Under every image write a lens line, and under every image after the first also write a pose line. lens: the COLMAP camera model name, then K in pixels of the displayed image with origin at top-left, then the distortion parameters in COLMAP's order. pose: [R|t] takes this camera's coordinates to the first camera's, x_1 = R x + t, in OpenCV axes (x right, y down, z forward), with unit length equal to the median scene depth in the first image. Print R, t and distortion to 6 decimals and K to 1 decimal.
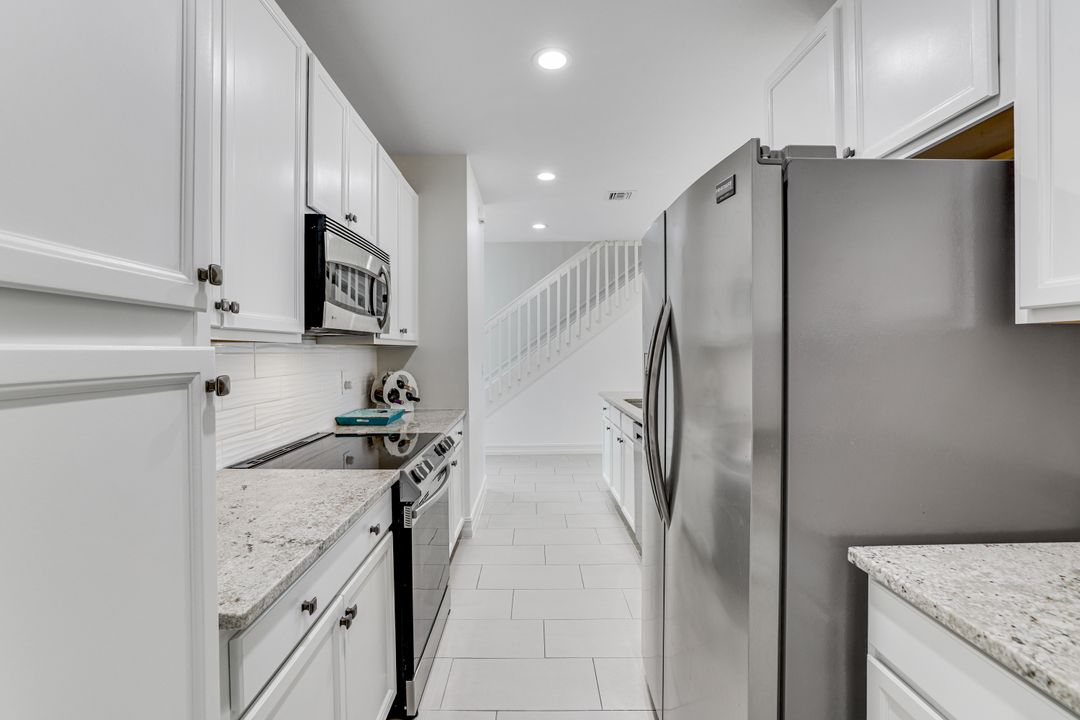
lens RADIAL K [[472.0, 0, 526.9], [0, 472.0, 353.6], [0, 0, 1]] dist [-0.051994, 0.017497]
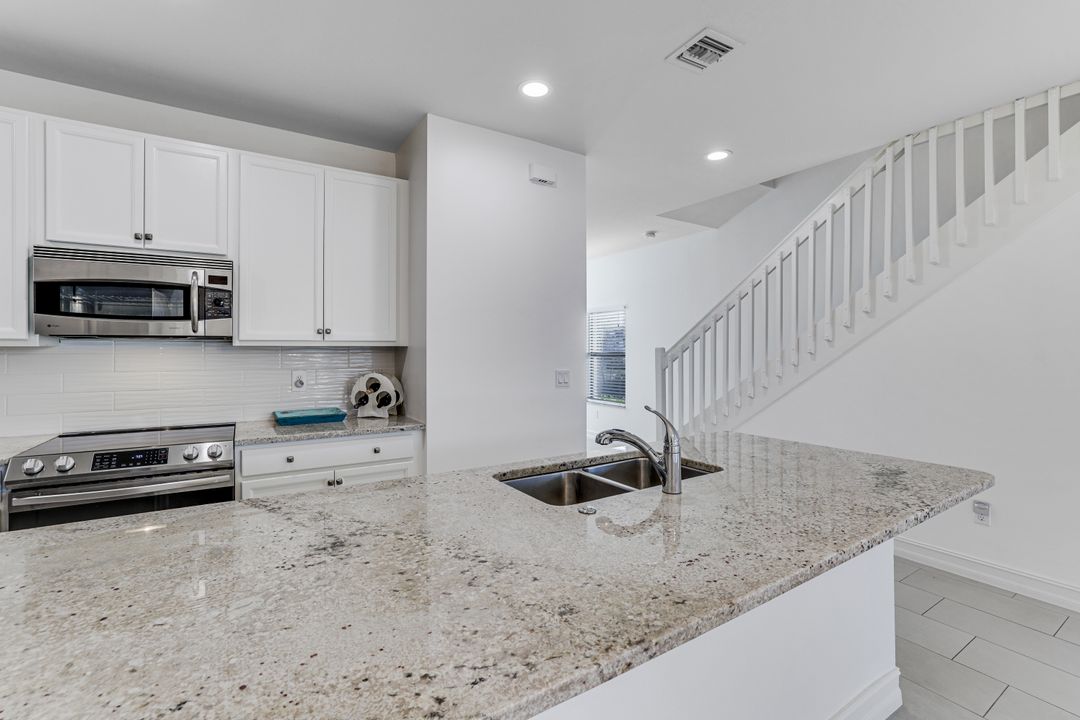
lens RADIAL K [[476.2, 0, 528.7], [0, 476.2, 348.8], [0, 0, 1]] dist [-0.027907, 0.014257]
pose [[0.535816, 0.007158, -0.844304, 1.004213], [-0.010806, 0.999940, 0.001620, -0.023682], [0.844265, 0.008256, 0.535862, 1.066285]]
